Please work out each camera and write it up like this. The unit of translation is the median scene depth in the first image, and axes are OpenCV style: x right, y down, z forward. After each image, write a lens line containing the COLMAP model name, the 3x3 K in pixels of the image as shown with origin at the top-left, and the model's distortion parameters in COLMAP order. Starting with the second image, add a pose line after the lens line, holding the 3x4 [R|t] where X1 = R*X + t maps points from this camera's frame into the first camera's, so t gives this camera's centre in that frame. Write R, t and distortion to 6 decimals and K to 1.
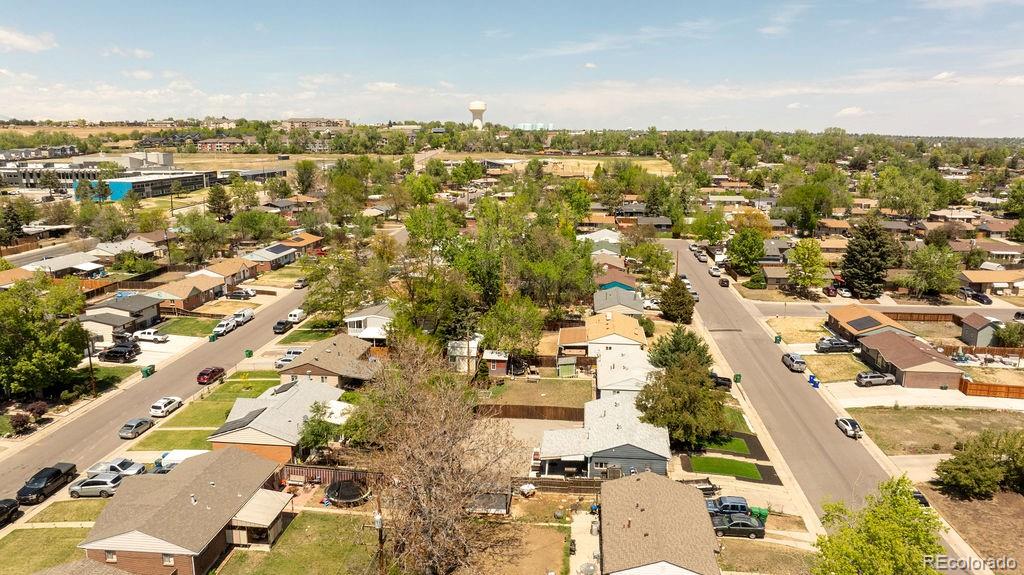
lens RADIAL K [[719.6, 0, 512.0], [0, 719.6, 287.5], [0, 0, 1]] dist [-0.021997, -0.001519]
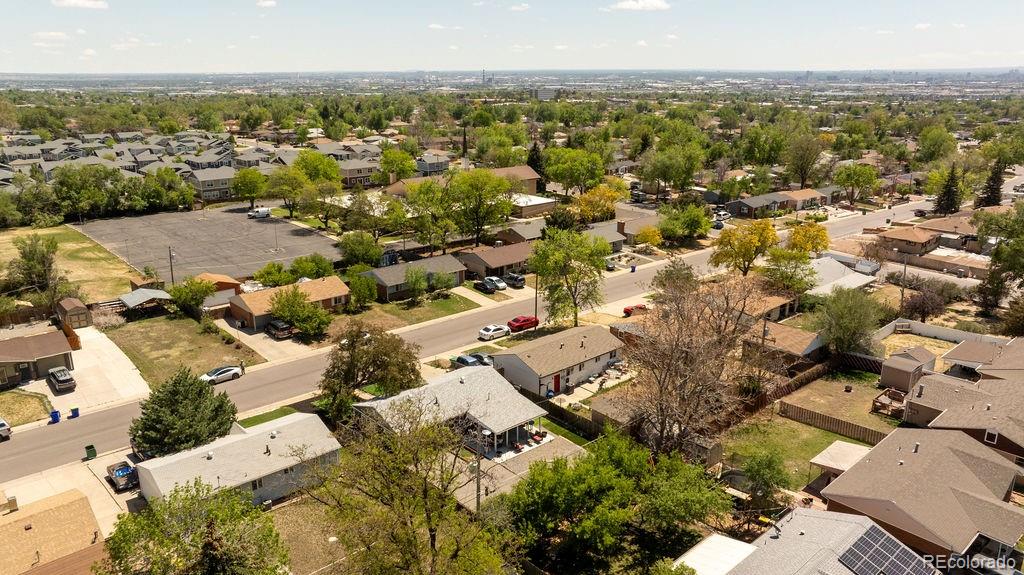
lens RADIAL K [[719.6, 0, 512.0], [0, 719.6, 287.5], [0, 0, 1]] dist [-0.021997, -0.001519]
pose [[-0.739275, -0.193044, 0.645141, -0.325102], [0.140270, 0.892871, 0.427909, -0.207777], [-0.658632, 0.406836, -0.632999, 0.975516]]
